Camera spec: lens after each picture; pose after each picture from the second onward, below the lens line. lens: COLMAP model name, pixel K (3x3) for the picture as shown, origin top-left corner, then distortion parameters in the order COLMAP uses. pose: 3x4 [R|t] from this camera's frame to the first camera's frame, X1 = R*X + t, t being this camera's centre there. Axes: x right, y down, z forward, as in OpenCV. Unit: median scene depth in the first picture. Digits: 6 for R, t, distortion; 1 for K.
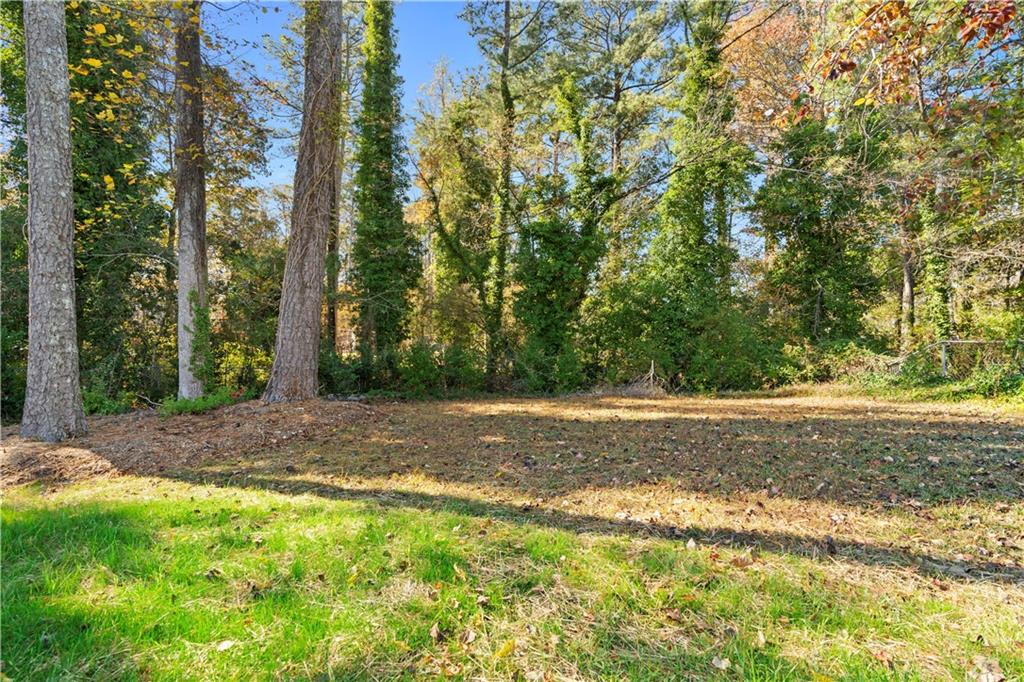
lens RADIAL K [[467.8, 0, 512.0], [0, 467.8, 341.0], [0, 0, 1]] dist [-0.006388, 0.001120]
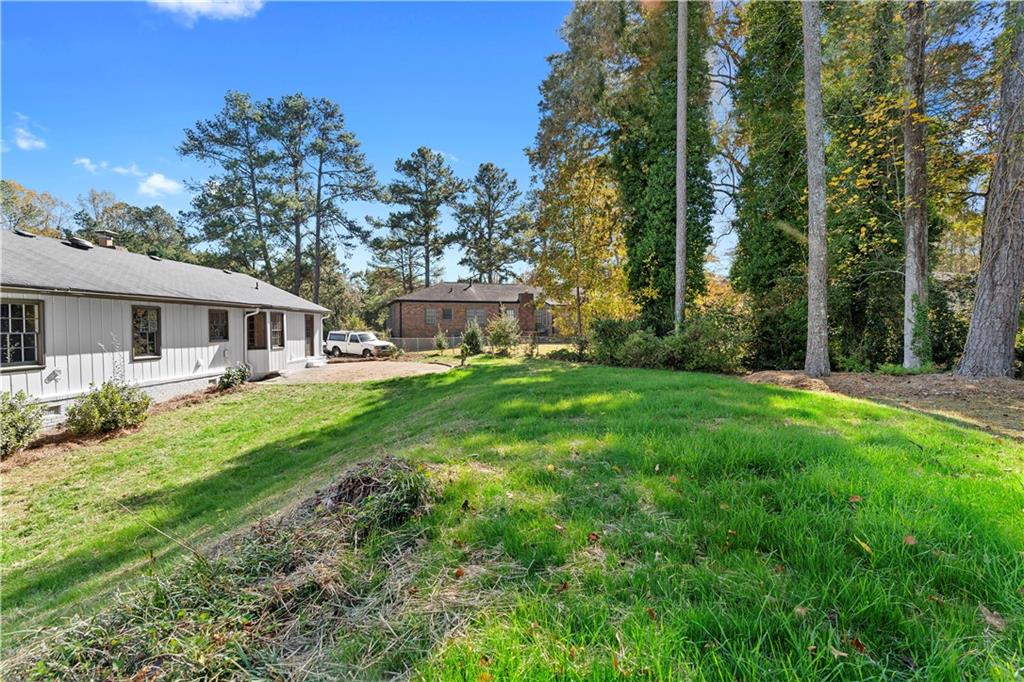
lens RADIAL K [[467.8, 0, 512.0], [0, 467.8, 341.0], [0, 0, 1]] dist [-0.006388, 0.001120]
pose [[0.090774, 0.022124, -0.995626, 0.660117], [0.011522, 0.999663, 0.023264, -0.011805], [0.995805, -0.013583, 0.090488, -0.376515]]
